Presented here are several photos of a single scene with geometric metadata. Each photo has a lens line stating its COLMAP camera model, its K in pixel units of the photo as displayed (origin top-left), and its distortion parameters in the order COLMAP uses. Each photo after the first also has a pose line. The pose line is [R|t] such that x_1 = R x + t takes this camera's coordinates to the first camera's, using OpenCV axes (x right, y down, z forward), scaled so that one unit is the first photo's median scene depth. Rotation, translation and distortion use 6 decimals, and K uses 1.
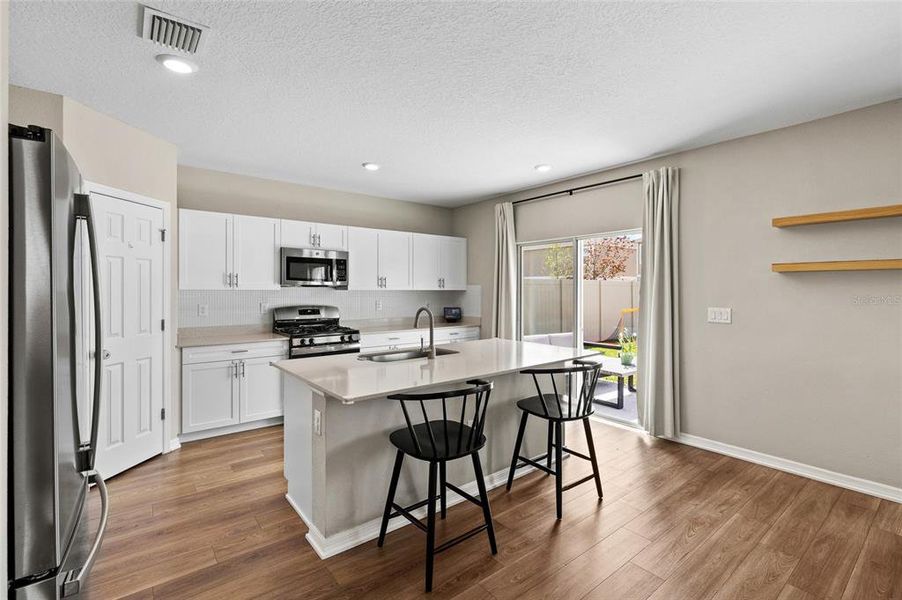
lens RADIAL K [[409.3, 0, 450.8], [0, 409.3, 294.6], [0, 0, 1]] dist [-0.002772, 0.000088]
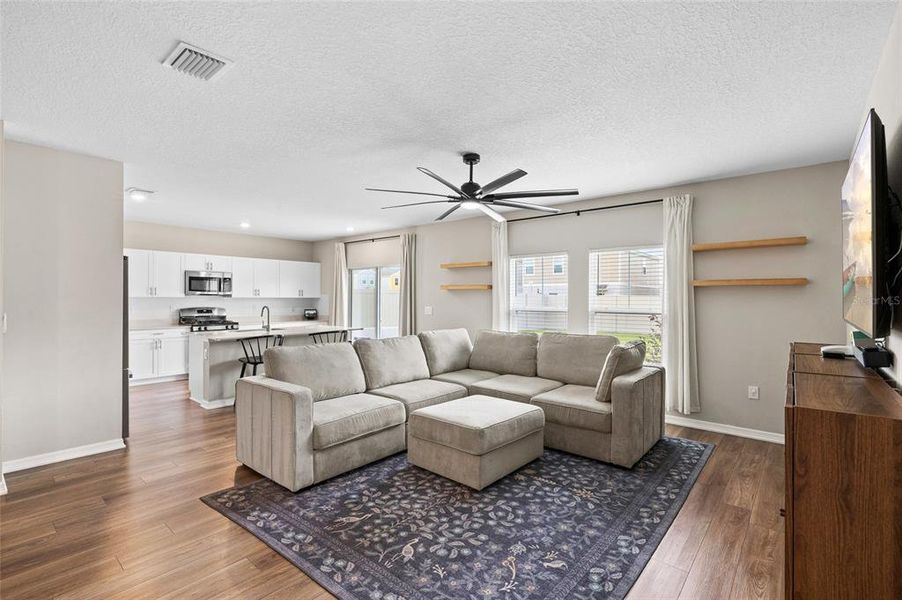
lens RADIAL K [[409.3, 0, 450.8], [0, 409.3, 294.6], [0, 0, 1]] dist [-0.002772, 0.000088]
pose [[0.980084, 0.001884, 0.198572, 0.292077], [0.001636, 0.999844, -0.017563, 0.007635], [-0.198575, 0.017538, 0.979929, -0.790697]]
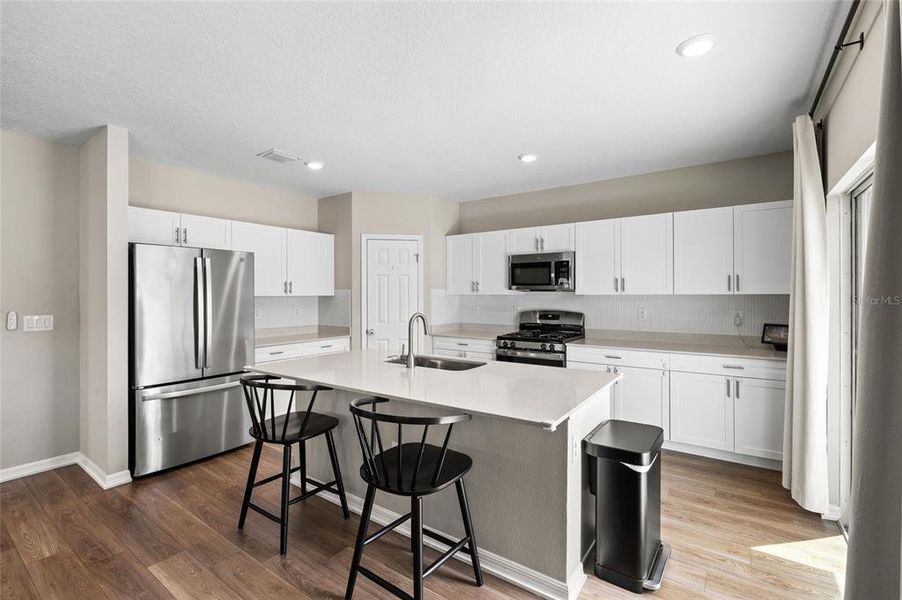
lens RADIAL K [[409.3, 0, 450.8], [0, 409.3, 294.6], [0, 0, 1]] dist [-0.002772, 0.000088]
pose [[0.274634, -0.001634, -0.961547, 0.610174], [-0.008681, 0.999954, -0.004179, -0.005718], [0.961510, 0.009495, 0.274607, 0.574863]]
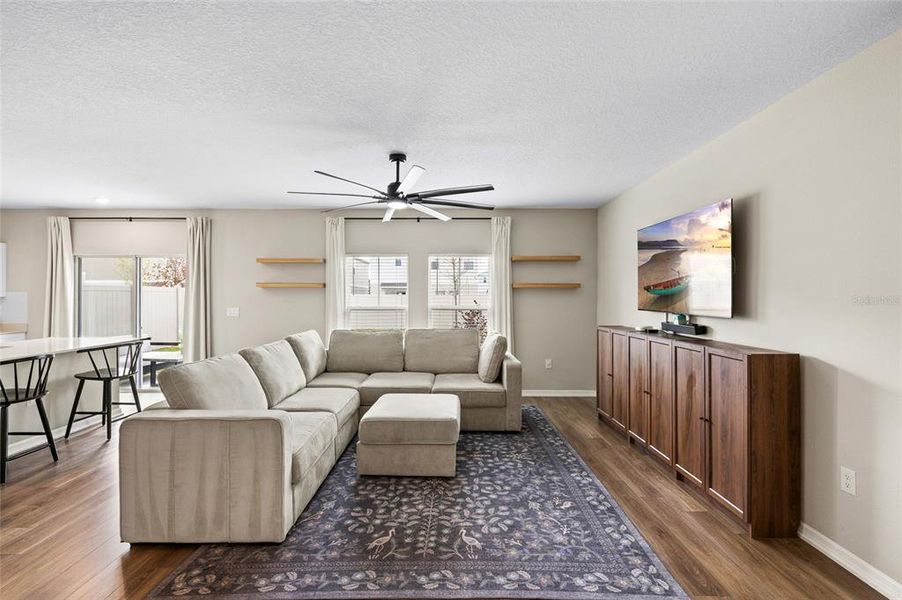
lens RADIAL K [[415.3, 0, 440.5], [0, 415.3, 294.1], [0, 0, 1]] dist [-0.001355, 0.000359]
pose [[0.634075, 0.004499, 0.773259, -0.096783], [0.008383, 0.999884, -0.012692, 0.005588], [-0.773226, 0.014530, 0.633964, -0.591778]]
